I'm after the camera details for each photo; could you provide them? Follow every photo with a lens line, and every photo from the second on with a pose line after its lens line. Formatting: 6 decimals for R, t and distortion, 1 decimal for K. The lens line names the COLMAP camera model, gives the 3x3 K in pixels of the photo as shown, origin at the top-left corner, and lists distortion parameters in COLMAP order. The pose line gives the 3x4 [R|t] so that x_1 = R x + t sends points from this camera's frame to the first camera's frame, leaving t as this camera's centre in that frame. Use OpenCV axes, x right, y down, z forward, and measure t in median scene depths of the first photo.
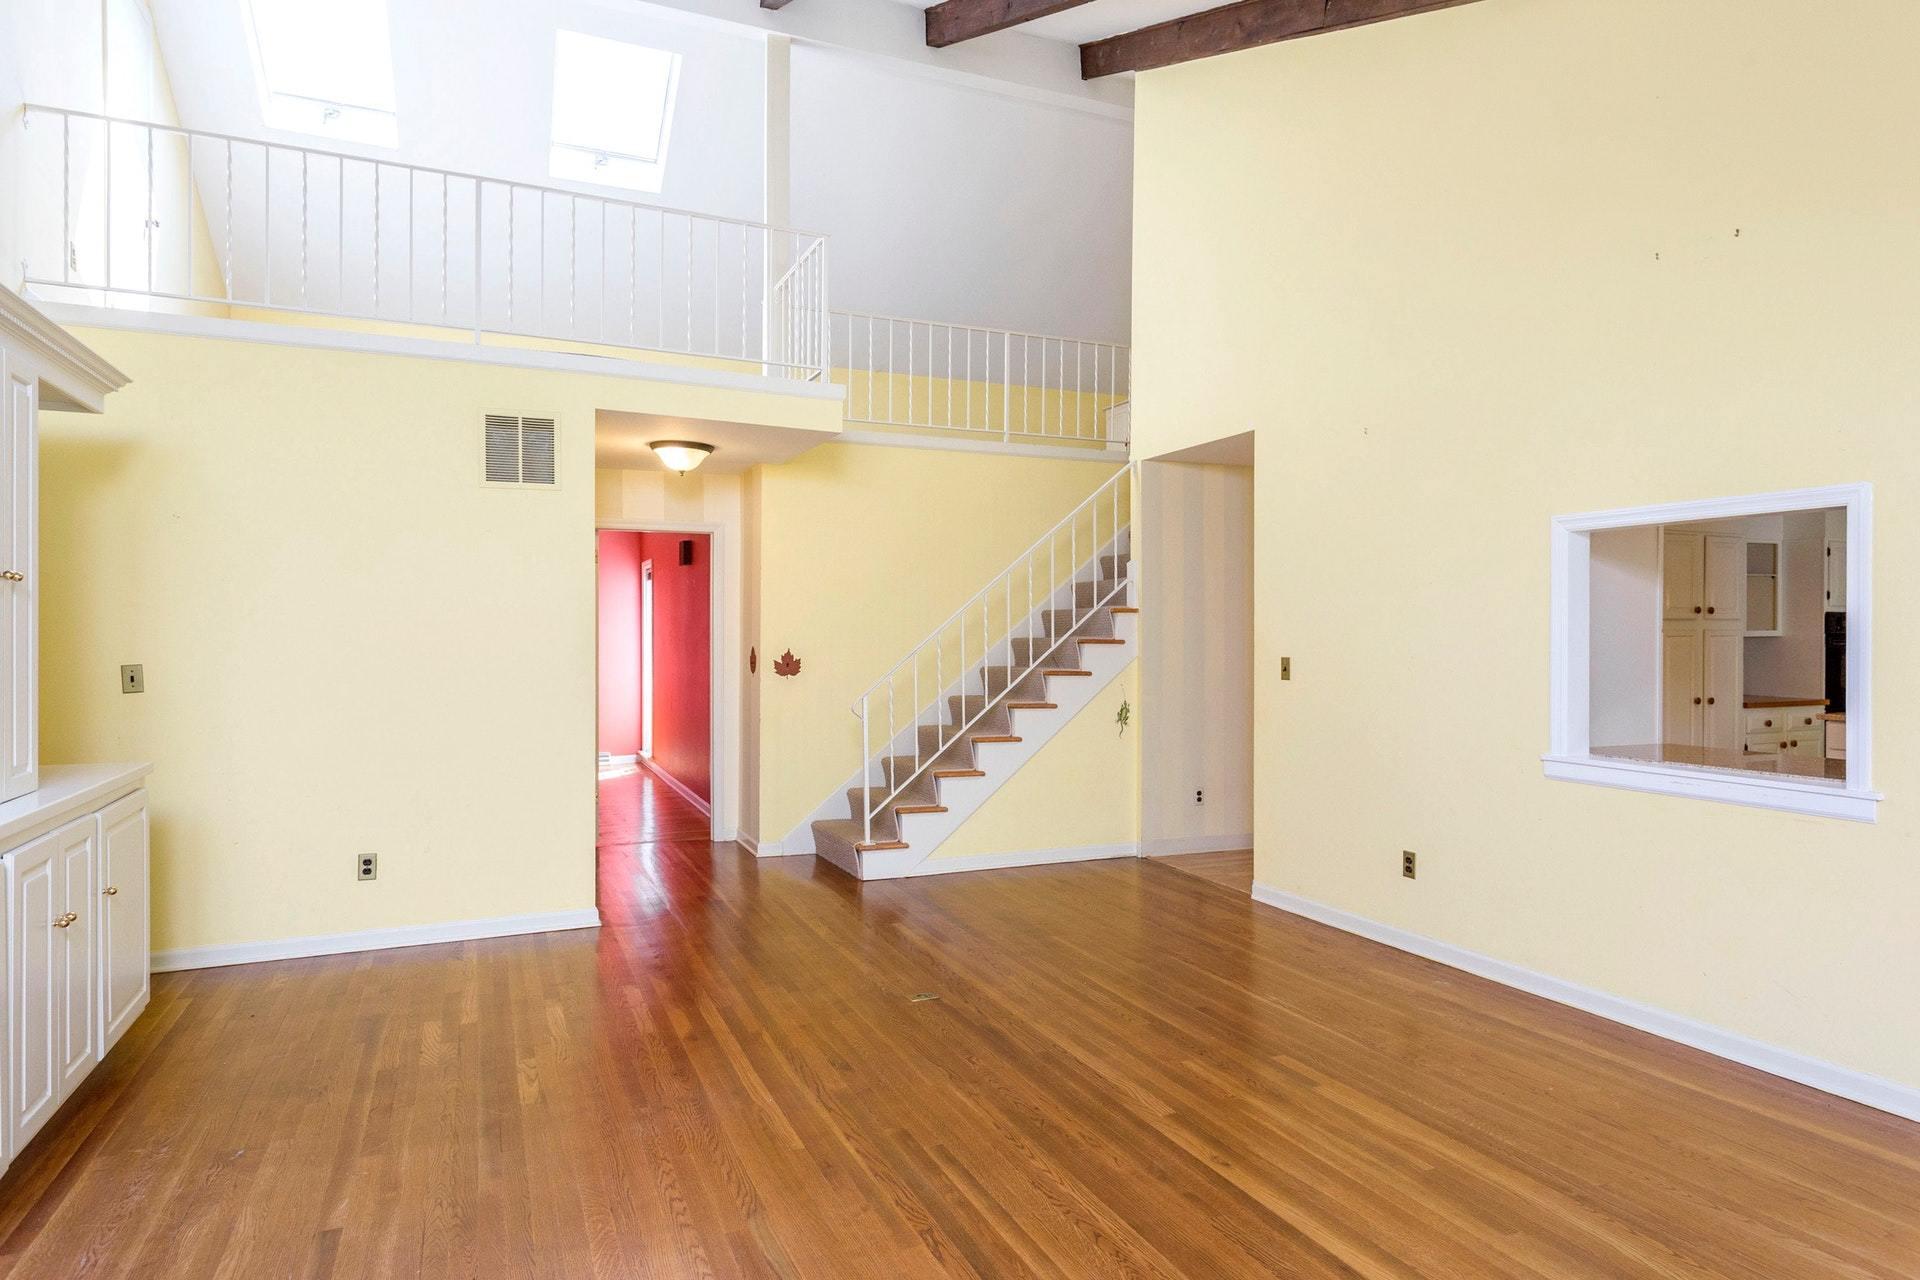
lens RADIAL K [[1114.6, 0, 1030.9], [0, 1114.6, 643.0], [0, 0, 1]] dist [0.017690, 0.000526]
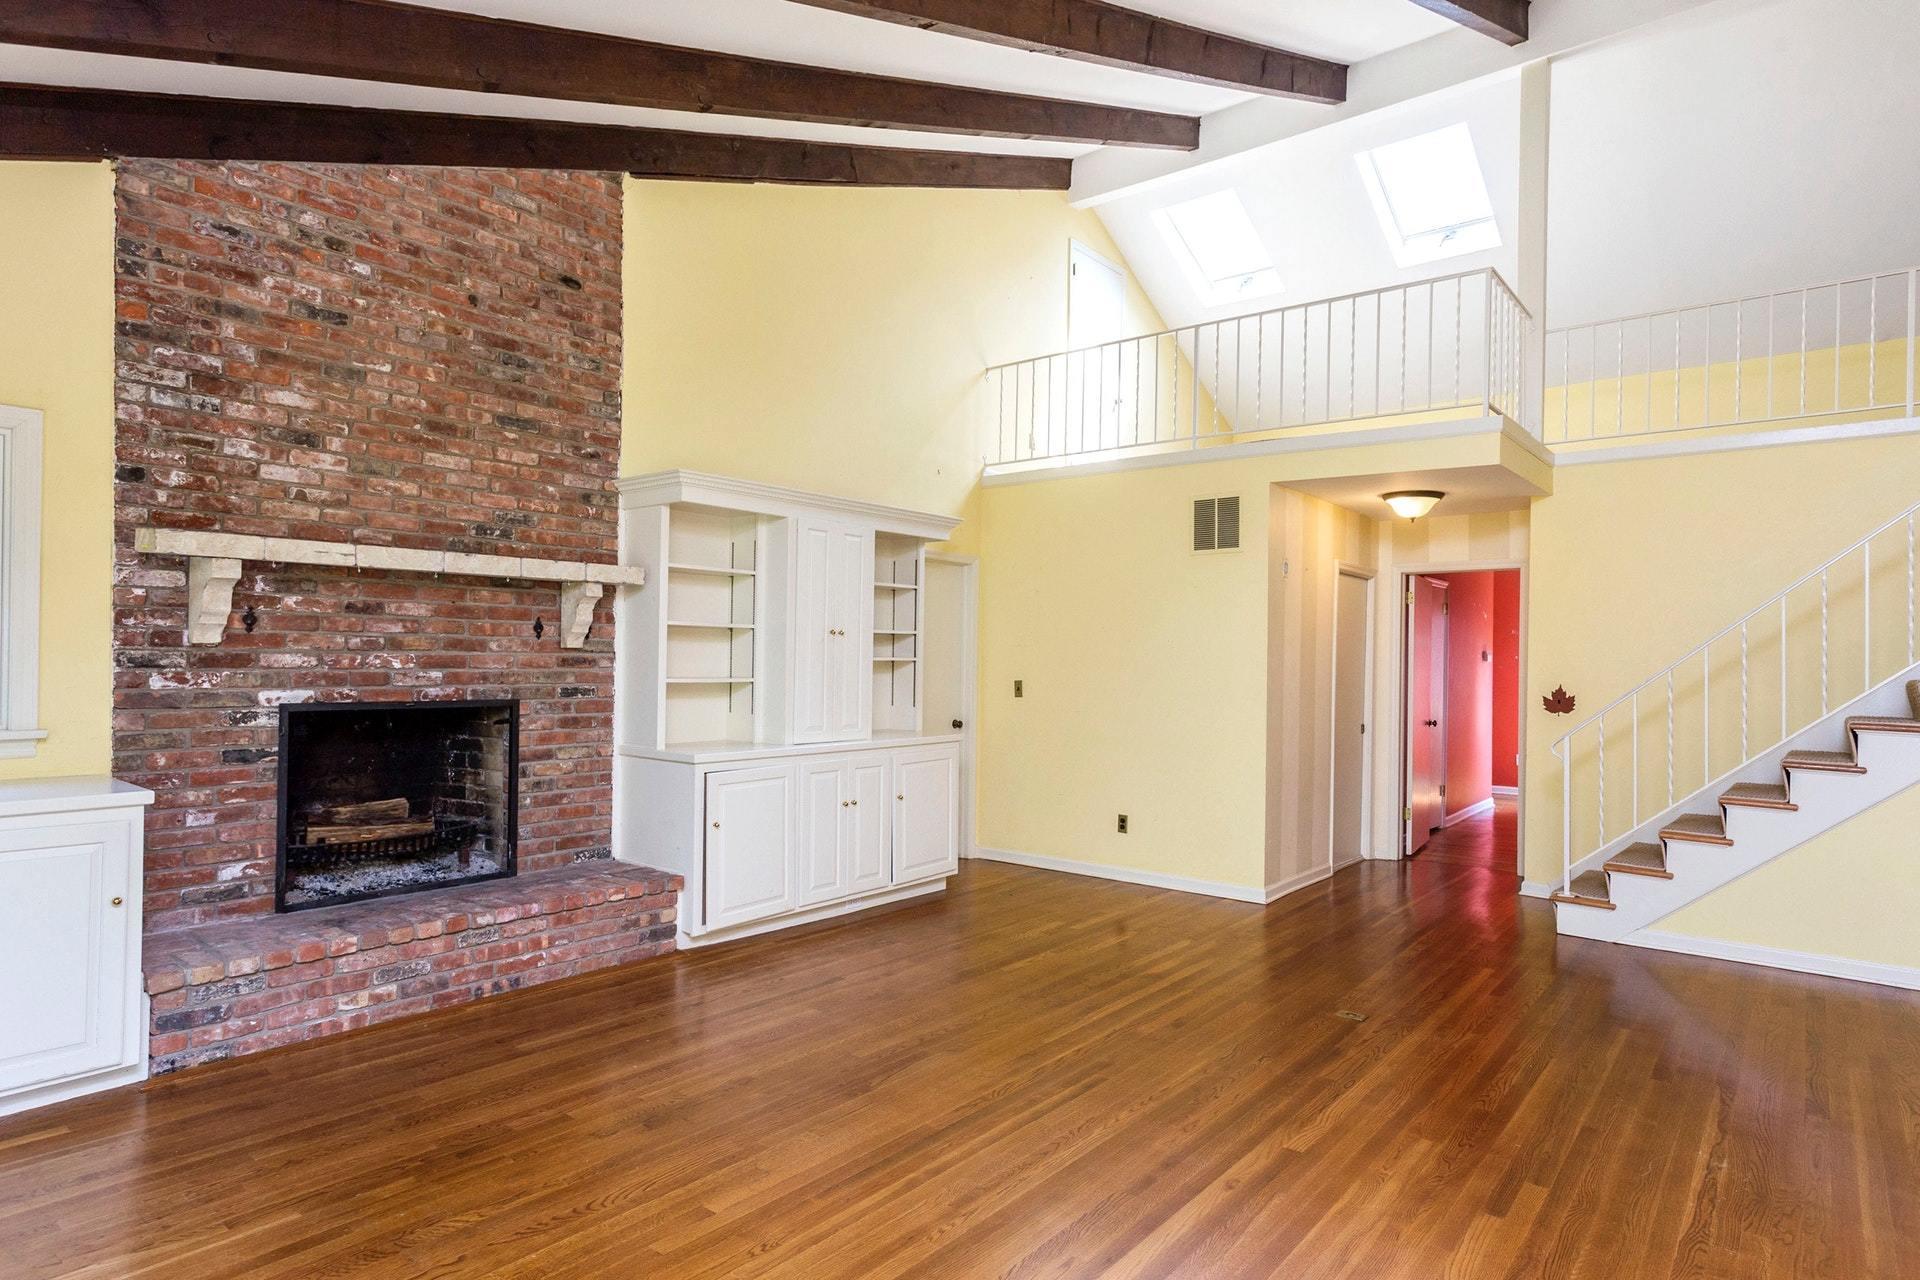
lens RADIAL K [[1114.6, 0, 1030.9], [0, 1114.6, 643.0], [0, 0, 1]] dist [0.017690, 0.000526]
pose [[0.450157, -0.009684, -0.892897, 0.773994], [-0.021205, 0.999543, -0.021531, -0.000859], [0.892698, 0.028626, 0.449746, 0.283777]]
